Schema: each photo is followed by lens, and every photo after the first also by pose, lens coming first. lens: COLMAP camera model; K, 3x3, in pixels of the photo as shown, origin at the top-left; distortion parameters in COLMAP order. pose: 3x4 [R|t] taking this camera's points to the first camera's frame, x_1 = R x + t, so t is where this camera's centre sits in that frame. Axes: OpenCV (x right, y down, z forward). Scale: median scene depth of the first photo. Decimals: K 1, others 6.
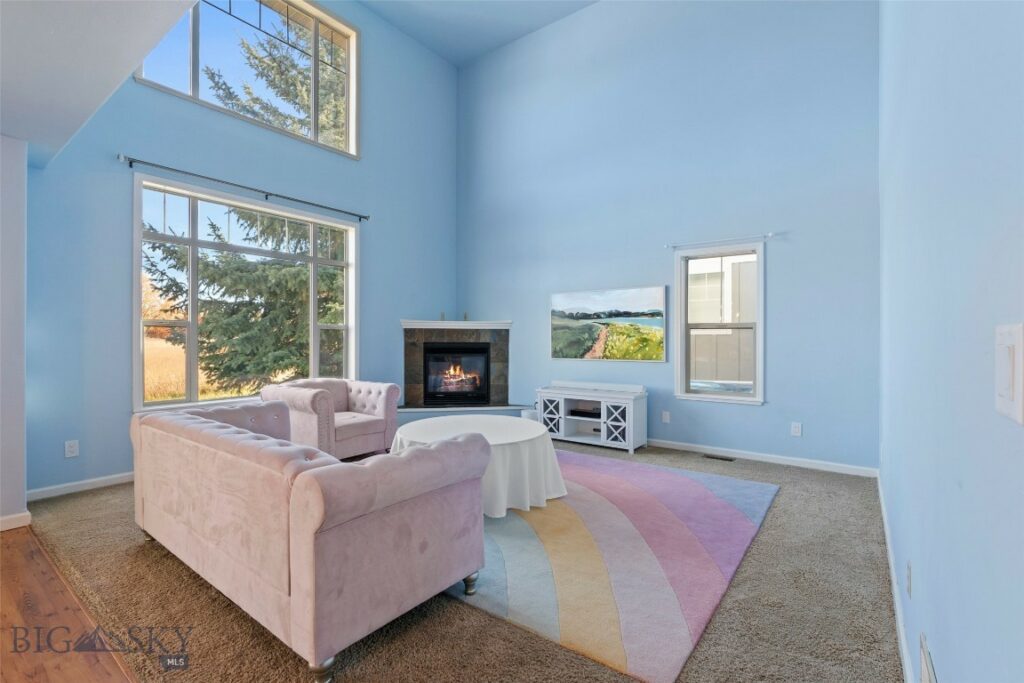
lens RADIAL K [[473.0, 0, 505.8], [0, 473.0, 338.9], [0, 0, 1]] dist [-0.009950, 0.003293]
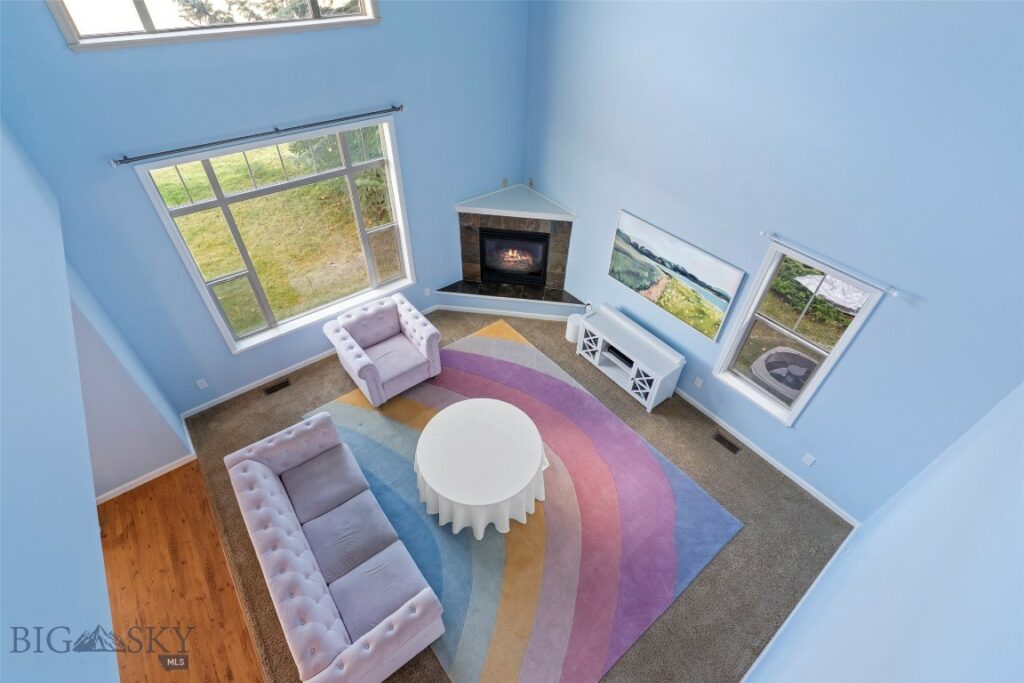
lens RADIAL K [[473.0, 0, 510.6], [0, 473.0, 323.2], [0, 0, 1]] dist [-0.009950, 0.003293]
pose [[0.964648, 0.186103, -0.186601, 0.104246], [-0.011144, 0.736222, 0.676649, -0.521854], [0.263306, -0.650648, 0.712269, 0.232938]]
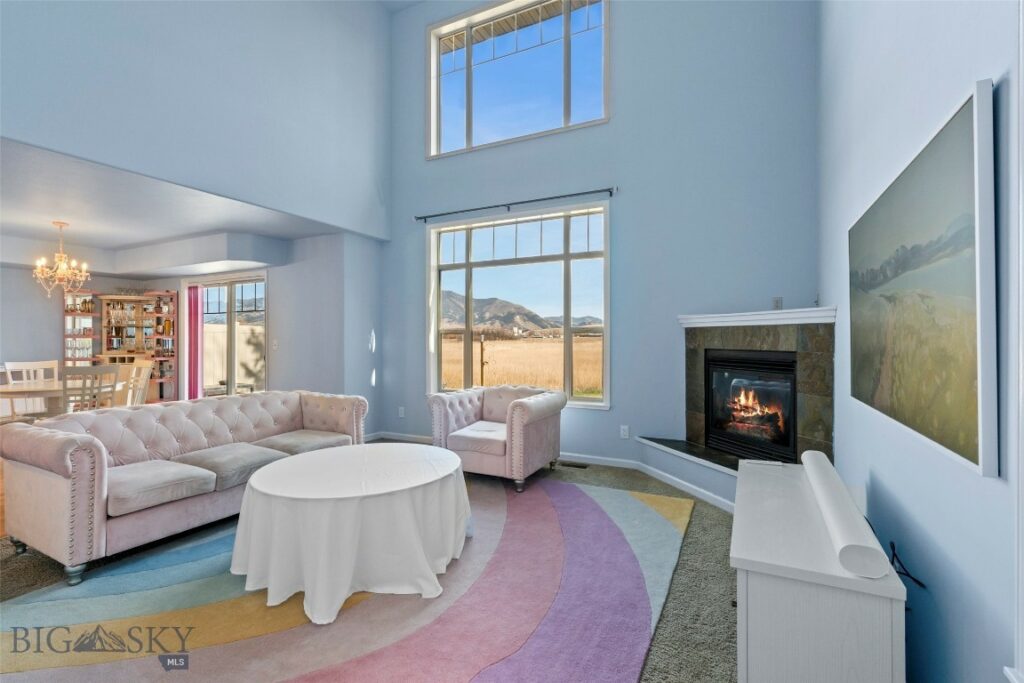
lens RADIAL K [[473.0, 0, 511.5], [0, 473.0, 343.0], [0, 0, 1]] dist [-0.009950, 0.003293]
pose [[0.192533, 0.008927, -0.981250, 0.433207], [0.014099, 0.999830, 0.011862, -0.012126], [0.981189, -0.016118, 0.192374, 0.657006]]
